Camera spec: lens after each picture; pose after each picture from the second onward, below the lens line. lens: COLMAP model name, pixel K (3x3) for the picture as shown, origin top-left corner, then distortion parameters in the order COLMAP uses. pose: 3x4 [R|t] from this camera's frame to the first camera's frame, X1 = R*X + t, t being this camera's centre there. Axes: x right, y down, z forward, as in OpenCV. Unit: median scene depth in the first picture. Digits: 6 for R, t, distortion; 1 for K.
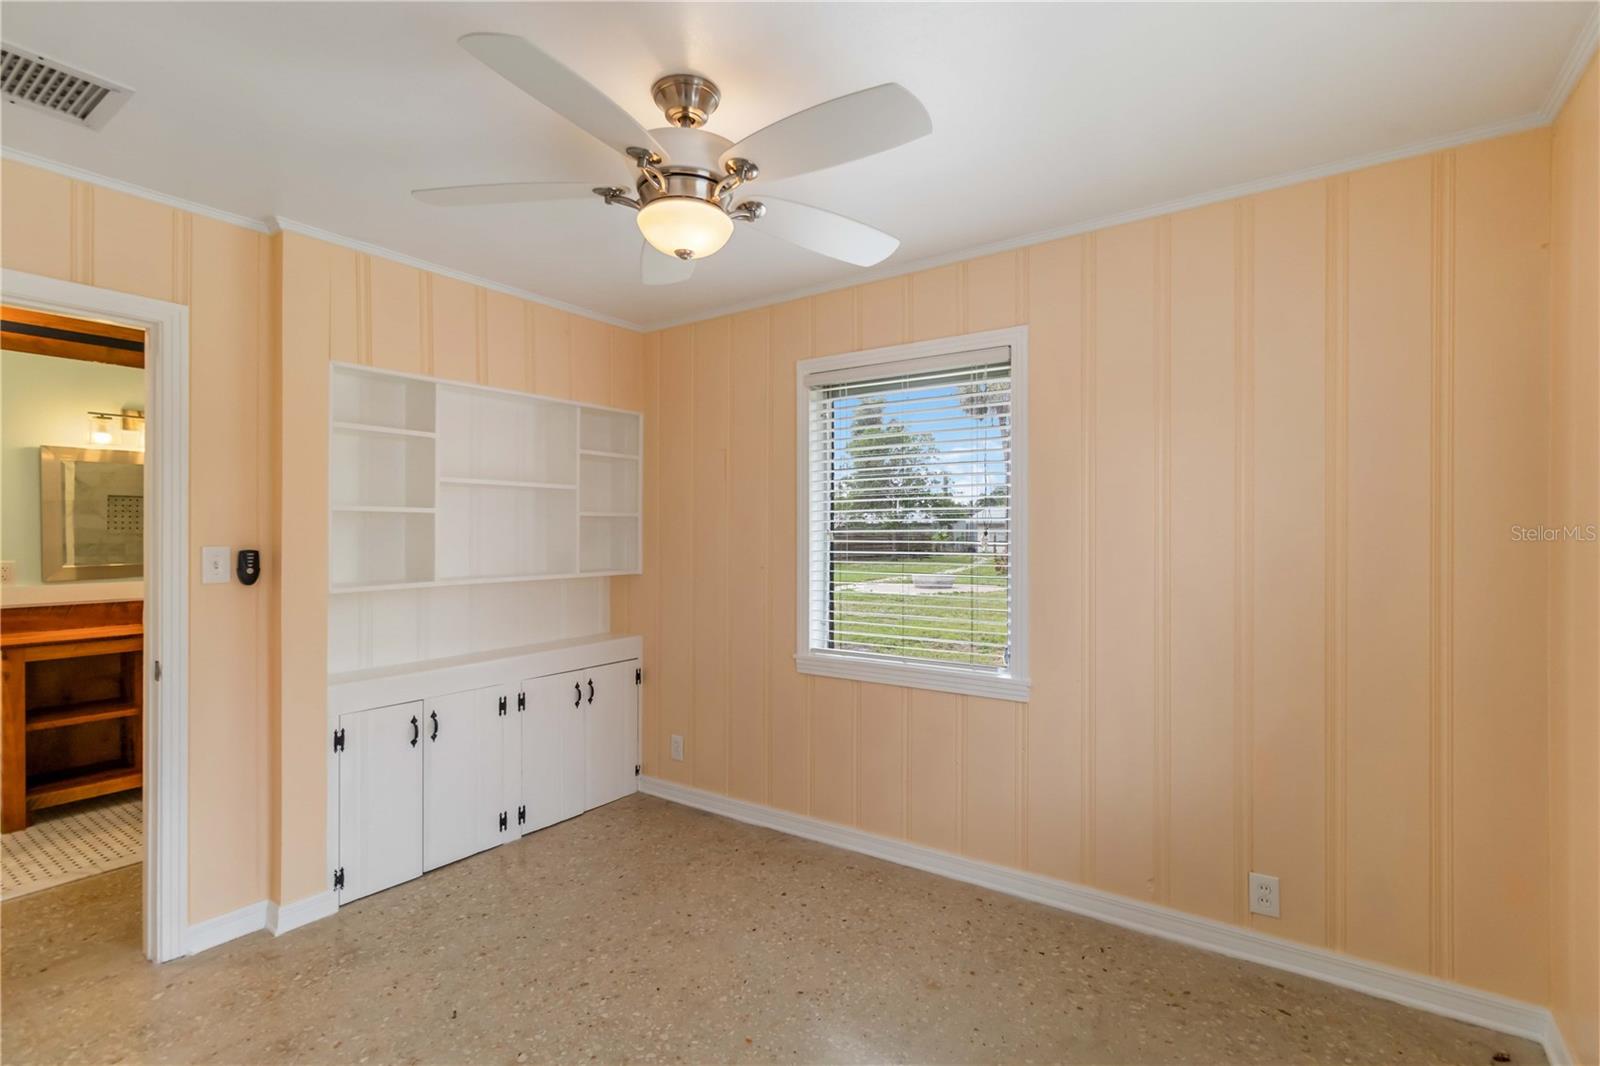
lens RADIAL K [[745.9, 0, 795.1], [0, 745.9, 531.8], [0, 0, 1]] dist [-0.000301, 0.001503]
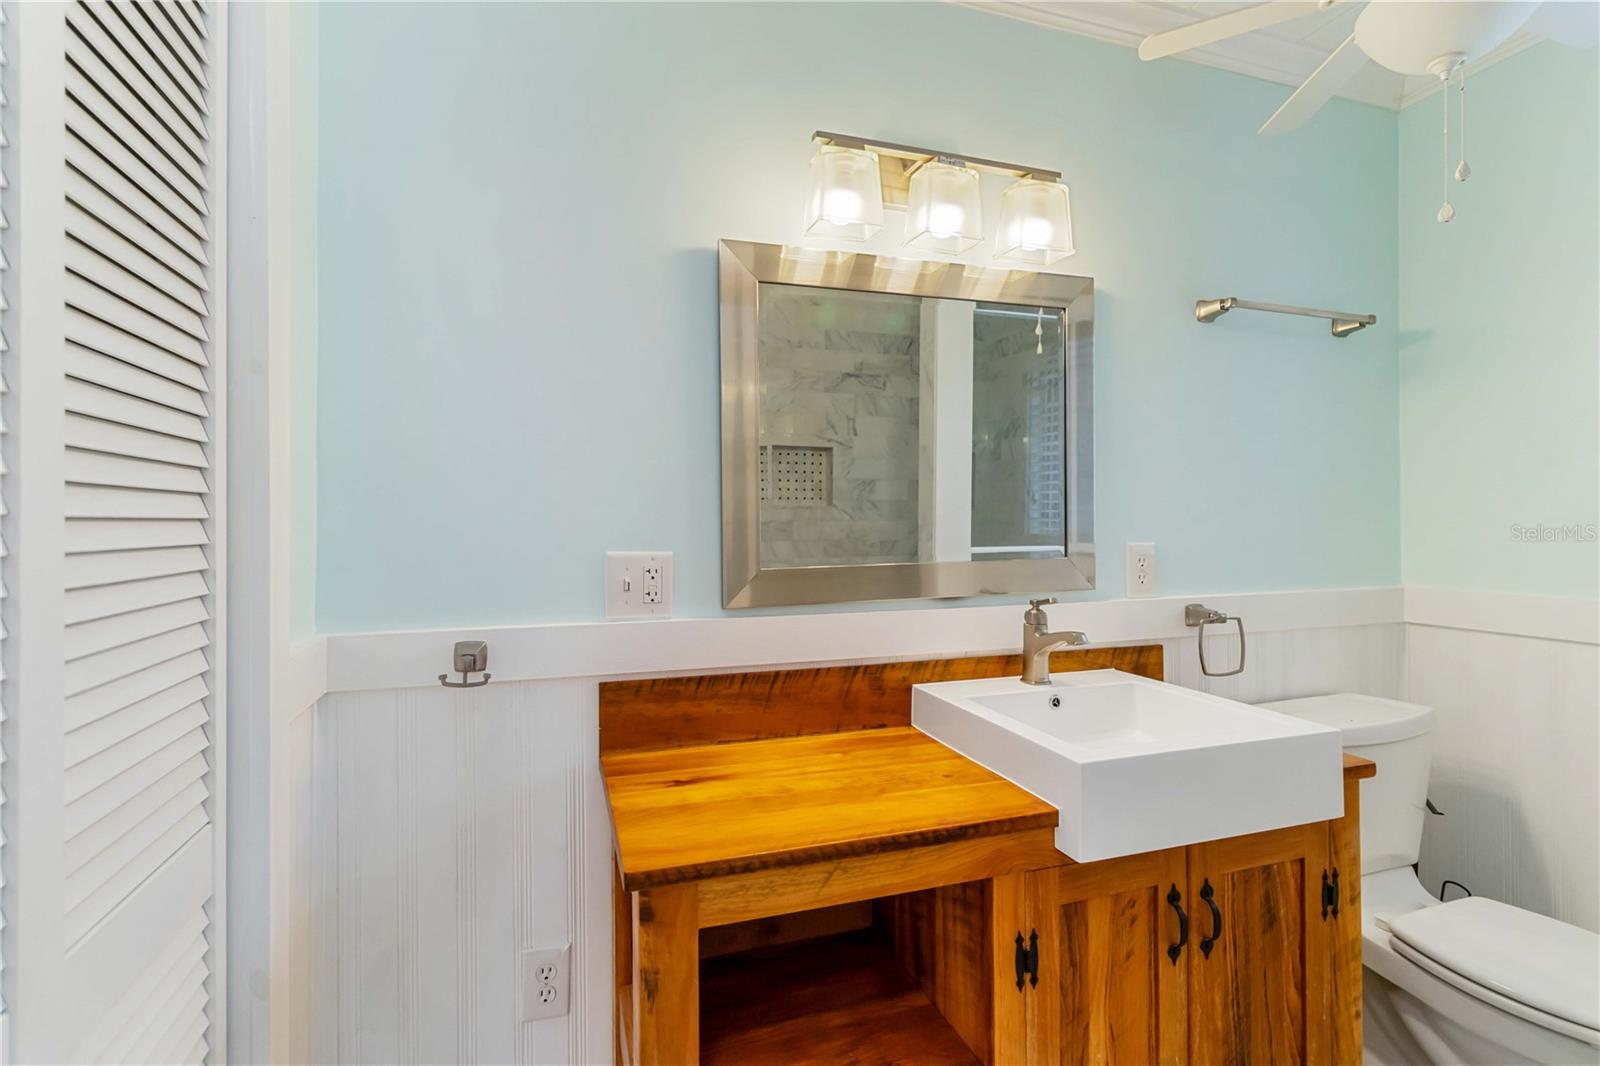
lens RADIAL K [[745.9, 0, 804.1], [0, 745.9, 522.7], [0, 0, 1]] dist [-0.000301, 0.001503]
pose [[0.807349, -0.002137, -0.590070, -0.737661], [0.003349, 0.999994, 0.000961, 0.023236], [0.590064, -0.002752, 0.807351, 0.706336]]
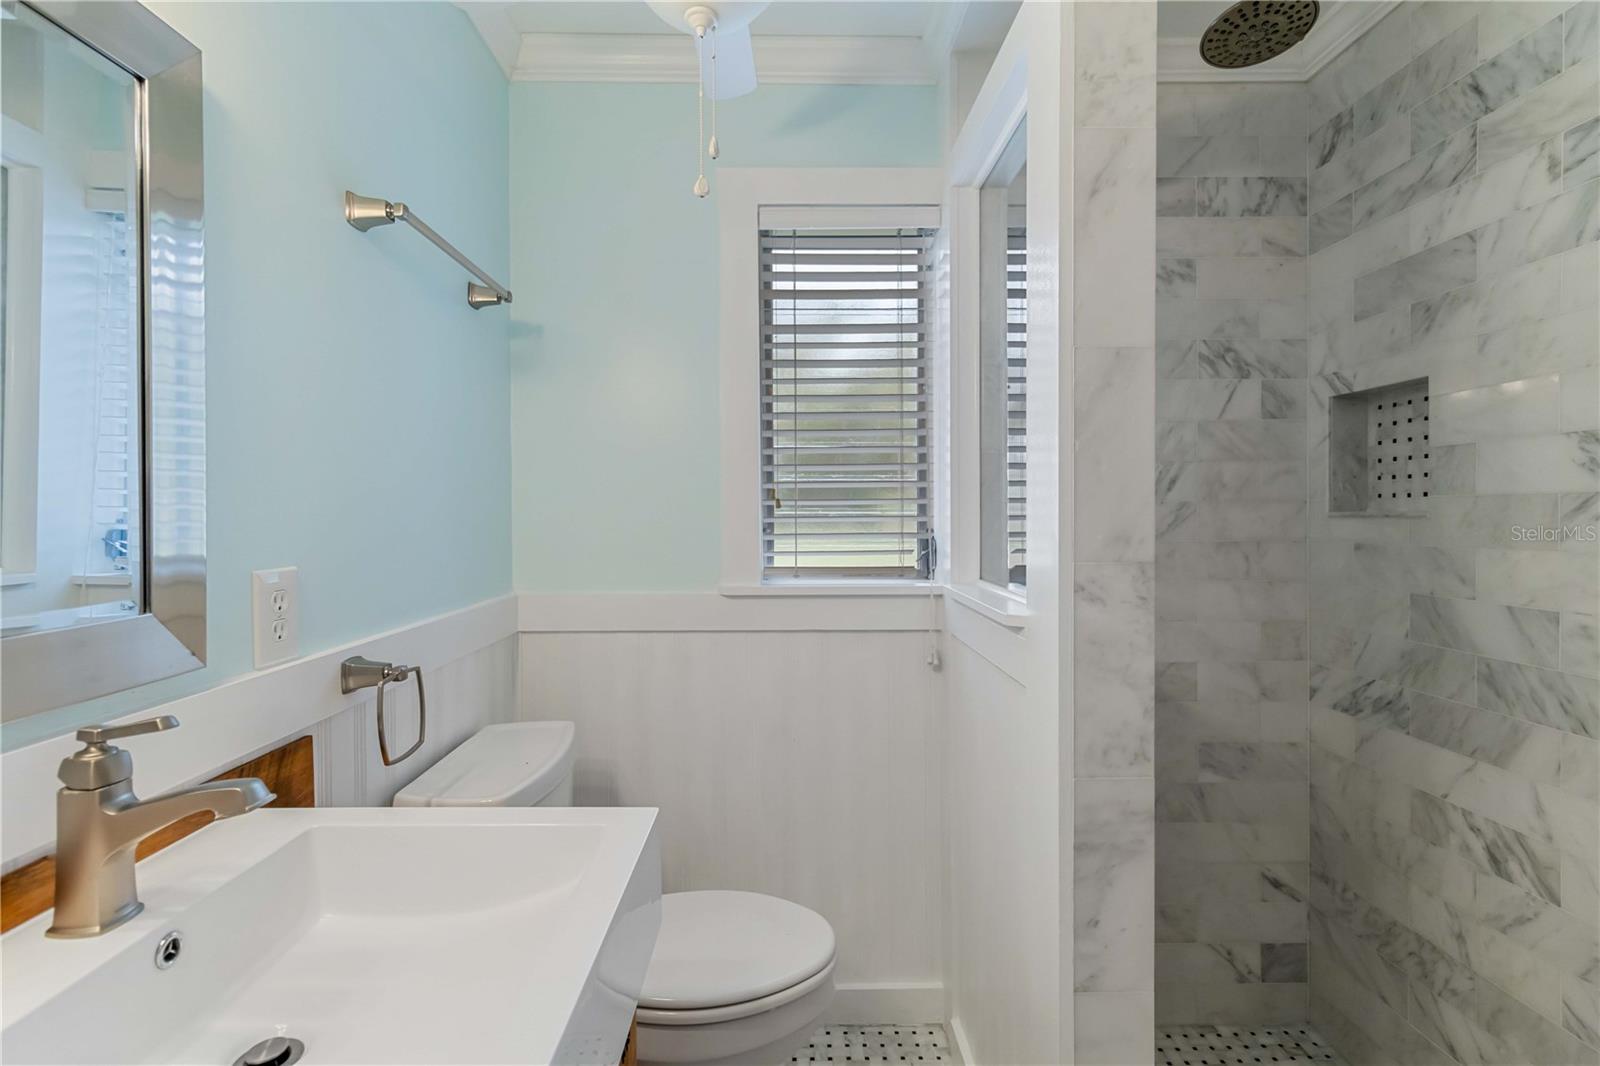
lens RADIAL K [[745.9, 0, 808.5], [0, 745.9, 521.9], [0, 0, 1]] dist [-0.000301, 0.001503]
pose [[0.810532, -0.008312, 0.585635, -0.843269], [0.002769, 0.999943, 0.010360, 0.017706], [-0.585687, -0.006776, 0.810509, 0.874728]]
